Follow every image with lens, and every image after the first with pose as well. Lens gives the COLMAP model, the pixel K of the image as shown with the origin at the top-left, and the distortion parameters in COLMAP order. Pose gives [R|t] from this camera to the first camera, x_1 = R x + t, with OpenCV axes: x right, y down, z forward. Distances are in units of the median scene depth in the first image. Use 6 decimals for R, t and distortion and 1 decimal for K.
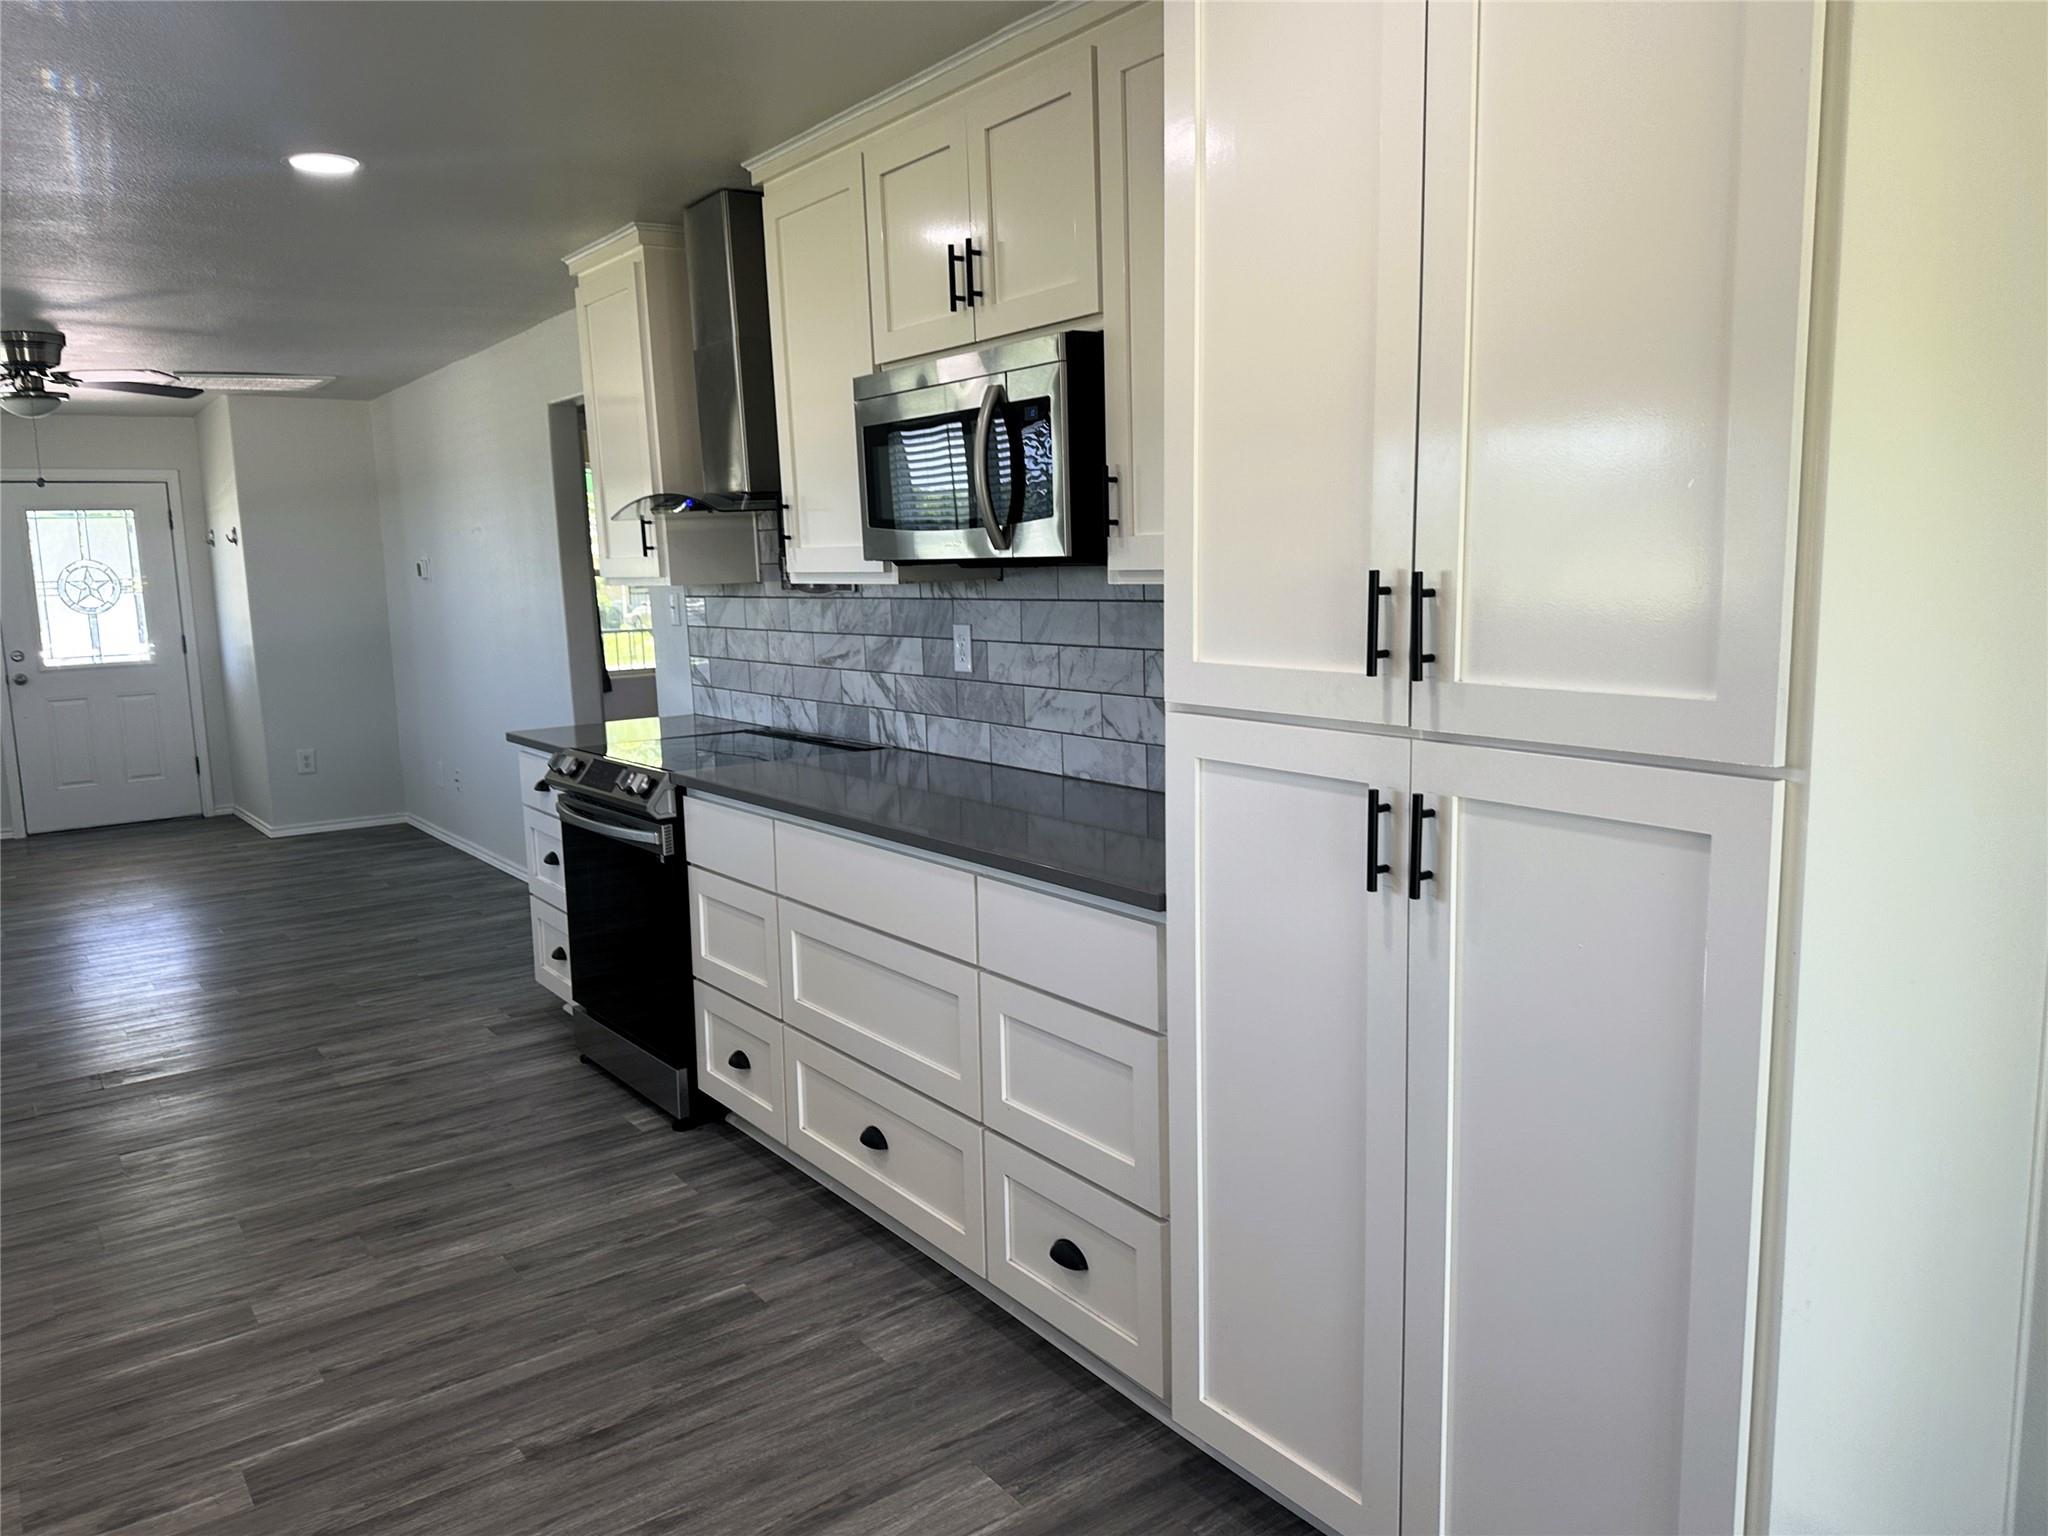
lens RADIAL K [[1473.0, 0, 1036.7], [0, 1473.0, 757.7], [0, 0, 1]] dist [0.053042, -0.090001]
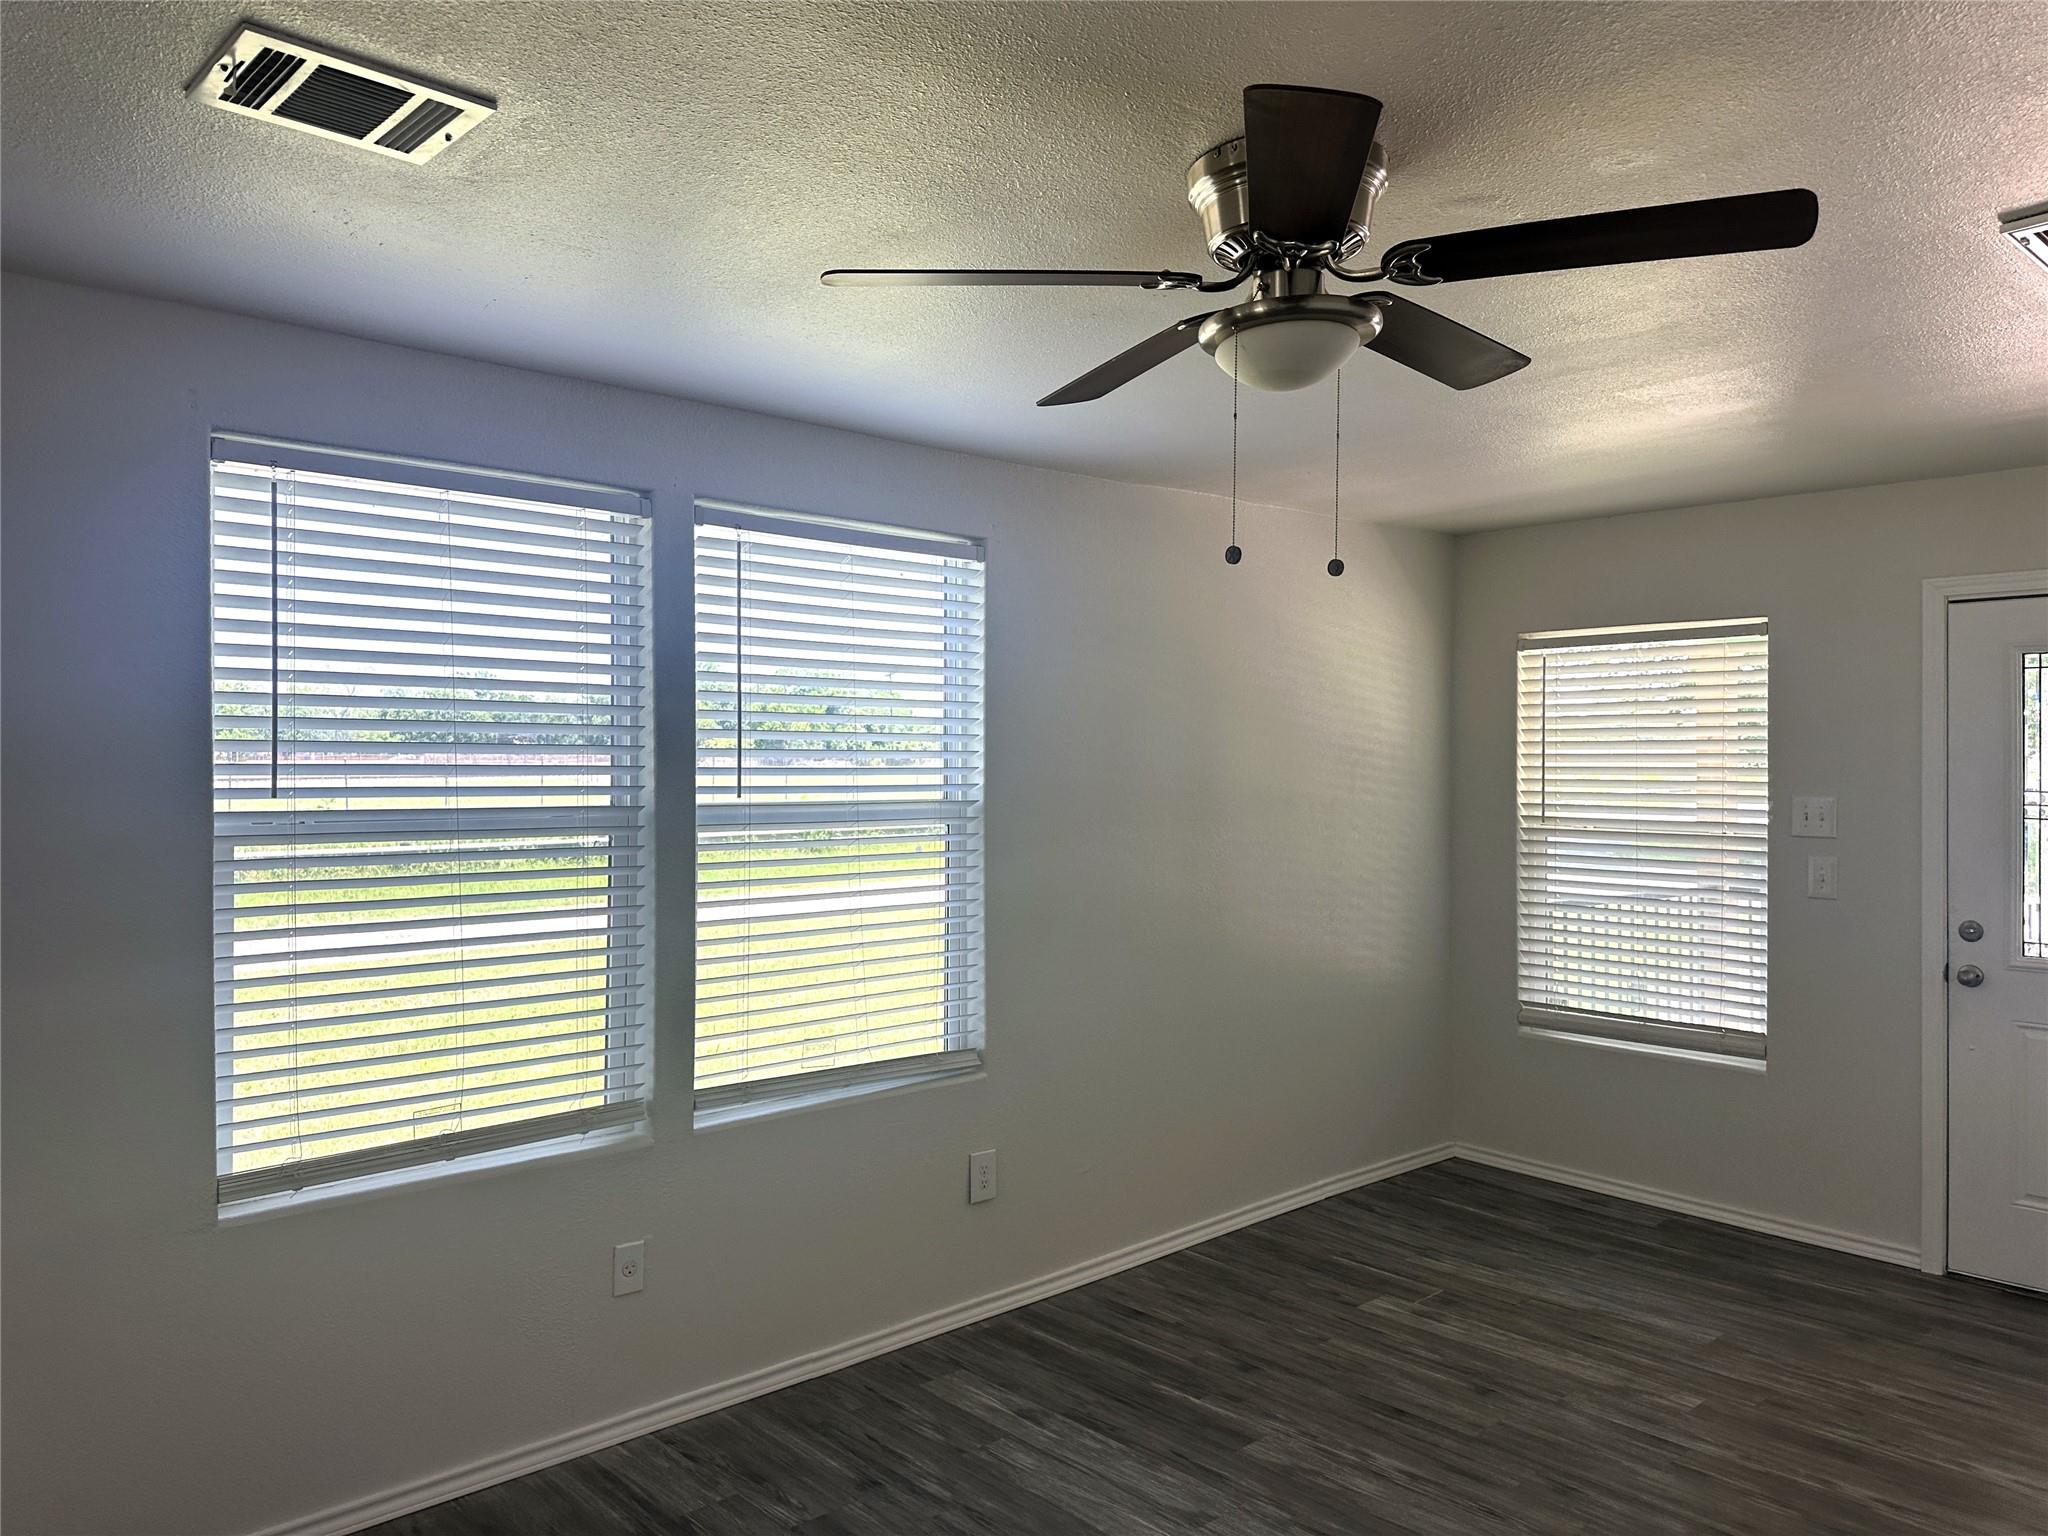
lens RADIAL K [[1457.9, 0, 1028.9], [0, 1457.9, 764.0], [0, 0, 1]] dist [0.160092, -0.238991]
pose [[0.099733, 0.034420, -0.994419, -0.538703], [-0.135797, 0.990521, 0.020666, -0.246830], [0.985704, 0.132978, 0.103462, 1.629735]]
